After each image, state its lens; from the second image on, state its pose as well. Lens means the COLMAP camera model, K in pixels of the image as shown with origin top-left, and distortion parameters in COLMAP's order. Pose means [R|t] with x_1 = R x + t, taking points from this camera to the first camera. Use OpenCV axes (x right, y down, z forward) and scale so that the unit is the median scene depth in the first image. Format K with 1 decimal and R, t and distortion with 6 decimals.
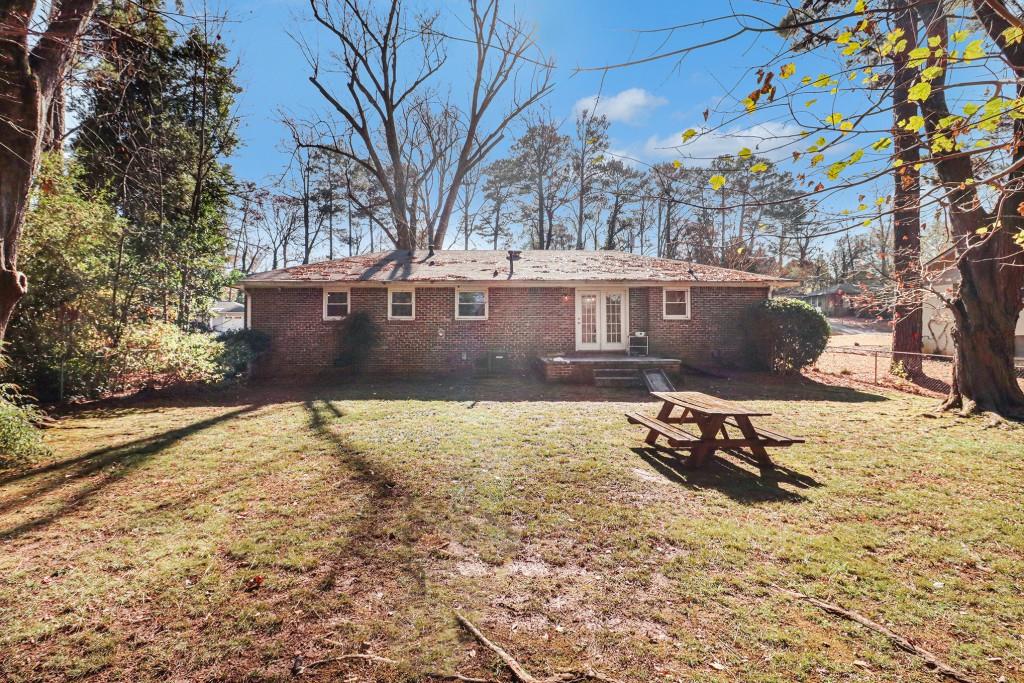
lens RADIAL K [[481.1, 0, 513.0], [0, 481.1, 337.3], [0, 0, 1]] dist [0.005074, 0.001368]
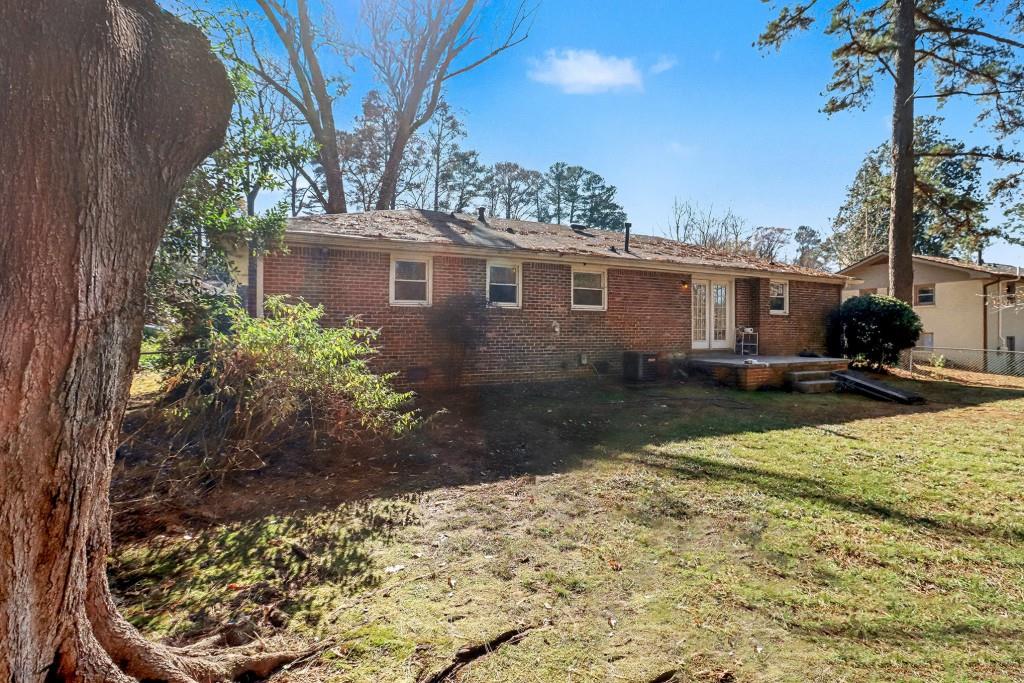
lens RADIAL K [[481.1, 0, 510.2], [0, 481.1, 342.3], [0, 0, 1]] dist [0.005074, 0.001368]
pose [[0.912412, -0.005929, 0.409231, -0.498576], [-0.000992, 0.999860, 0.016697, 0.001114], [-0.409272, -0.015640, 0.912278, 0.366222]]
